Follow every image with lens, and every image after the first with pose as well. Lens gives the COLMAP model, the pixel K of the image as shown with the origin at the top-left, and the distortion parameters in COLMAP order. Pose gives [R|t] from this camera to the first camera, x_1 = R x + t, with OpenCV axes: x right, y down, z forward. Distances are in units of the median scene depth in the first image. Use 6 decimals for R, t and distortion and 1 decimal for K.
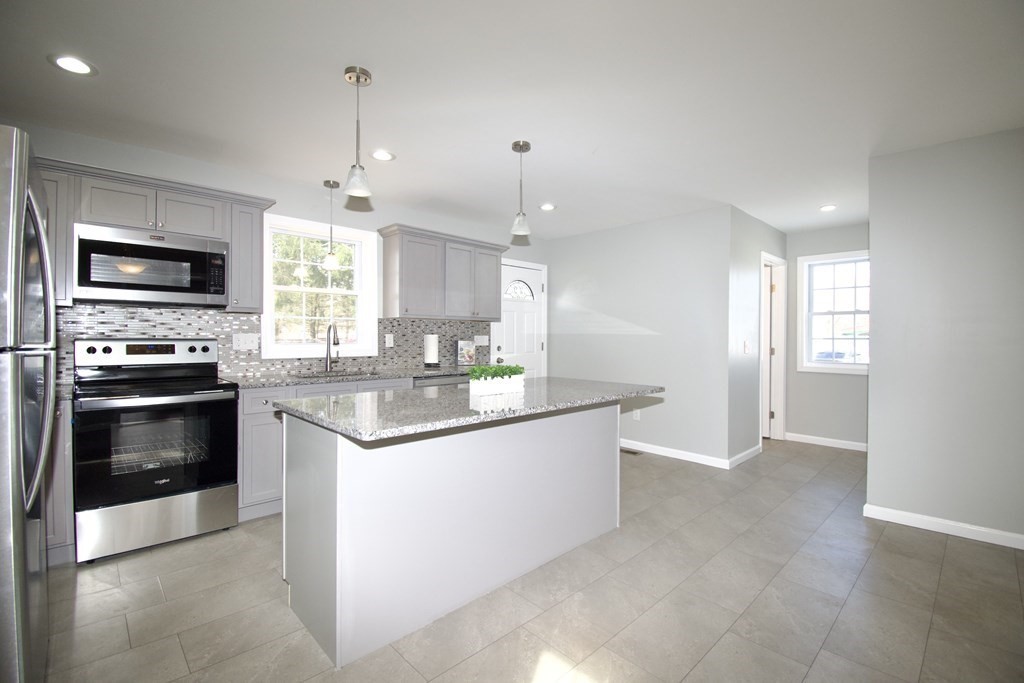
lens RADIAL K [[452.7, 0, 512.9], [0, 452.7, 337.7], [0, 0, 1]] dist [-0.007729, -0.001494]
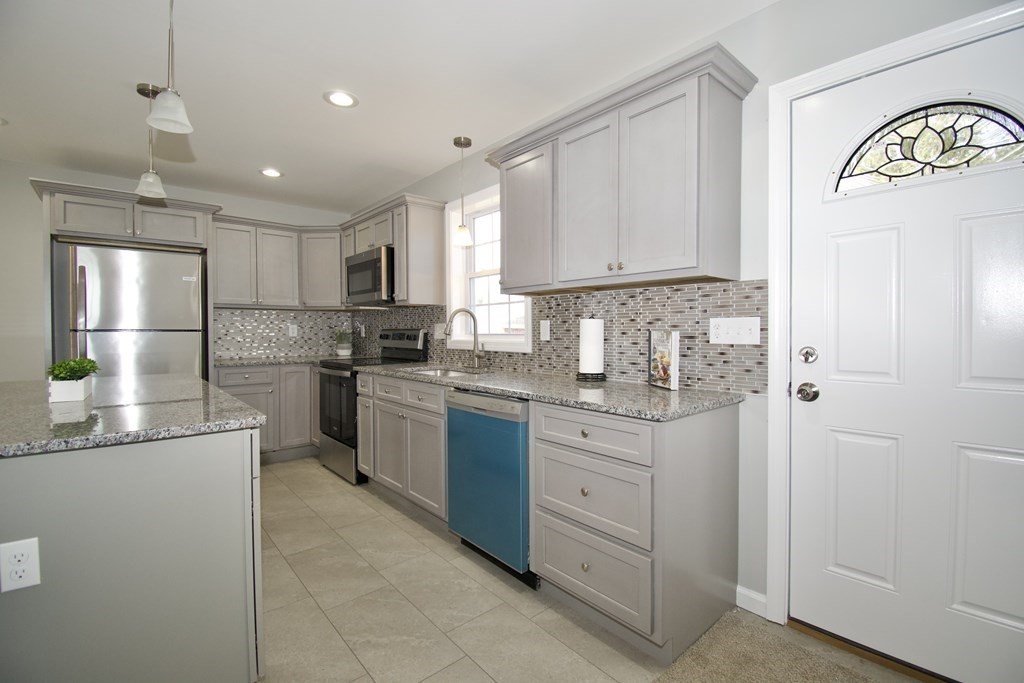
lens RADIAL K [[452.7, 0, 513.6], [0, 452.7, 339.5], [0, 0, 1]] dist [-0.007729, -0.001494]
pose [[-0.046339, 0.011537, -0.998859, 0.364158], [-0.005591, 0.999915, 0.011809, 0.011547], [0.998910, 0.006132, -0.046270, 0.963517]]
